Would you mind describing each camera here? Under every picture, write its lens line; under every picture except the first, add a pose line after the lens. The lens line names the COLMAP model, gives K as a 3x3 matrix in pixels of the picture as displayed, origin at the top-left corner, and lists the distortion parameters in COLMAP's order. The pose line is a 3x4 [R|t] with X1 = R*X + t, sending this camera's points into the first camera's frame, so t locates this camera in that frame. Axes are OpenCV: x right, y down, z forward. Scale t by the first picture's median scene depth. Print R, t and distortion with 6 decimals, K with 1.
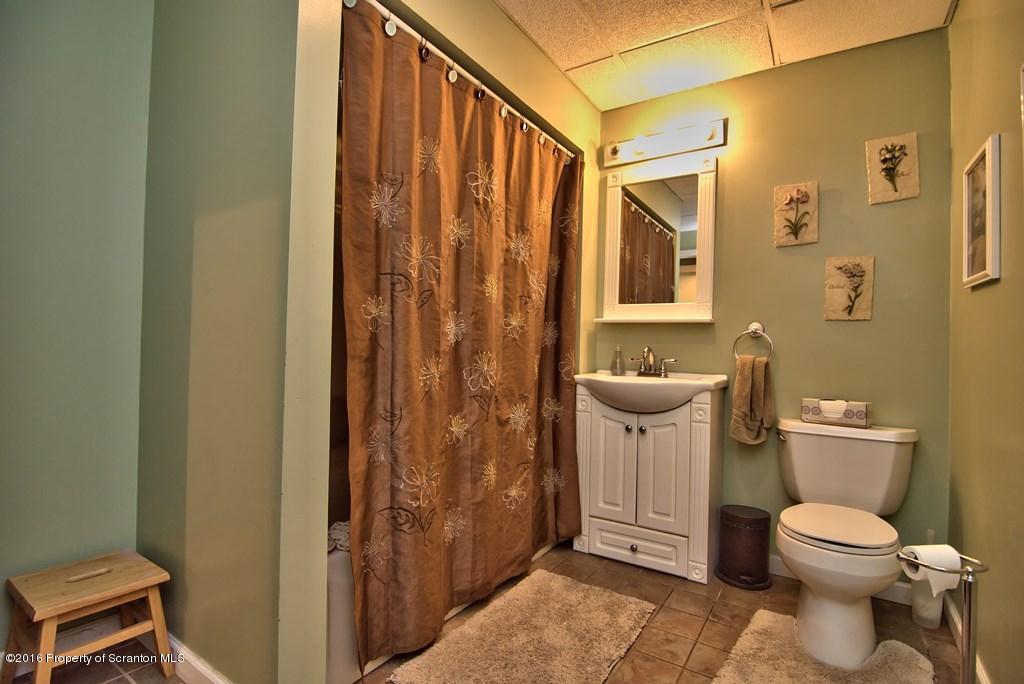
lens RADIAL K [[492.2, 0, 515.2], [0, 492.2, 341.2], [0, 0, 1]] dist [-0.008826, -0.009018]
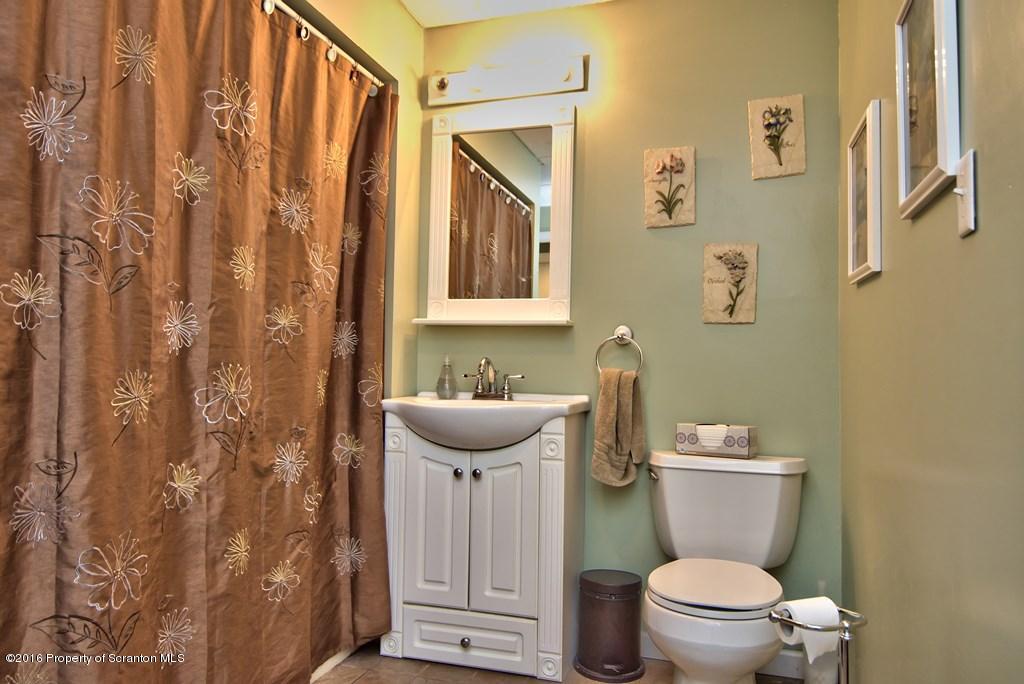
lens RADIAL K [[698.0, 0, 511.4], [0, 698.0, 340.1], [0, 0, 1]] dist [0.004999, -0.025690]
pose [[0.964118, 0.003861, 0.265445, 0.040488], [0.002152, 0.999748, -0.022361, 0.009187], [-0.265464, 0.022130, 0.963867, 0.004042]]
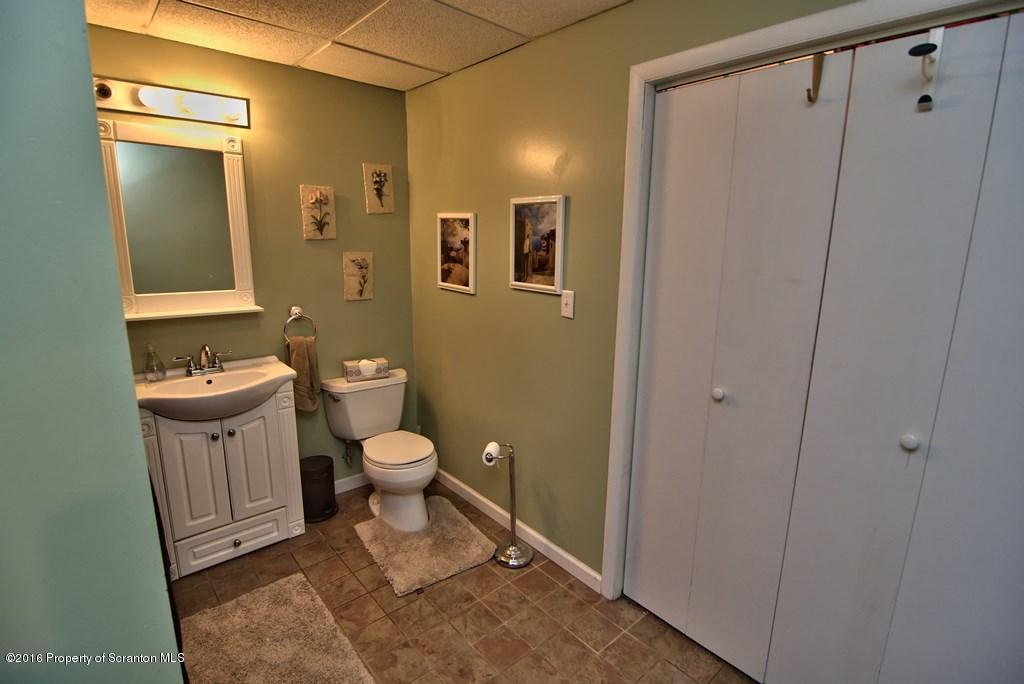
lens RADIAL K [[492.2, 0, 516.2], [0, 492.2, 340.9], [0, 0, 1]] dist [-0.008826, -0.009018]
pose [[0.268289, -0.214830, 0.939079, -0.512819], [-0.023718, 0.973049, 0.229377, -0.259437], [-0.963047, -0.083812, 0.255962, 0.229327]]
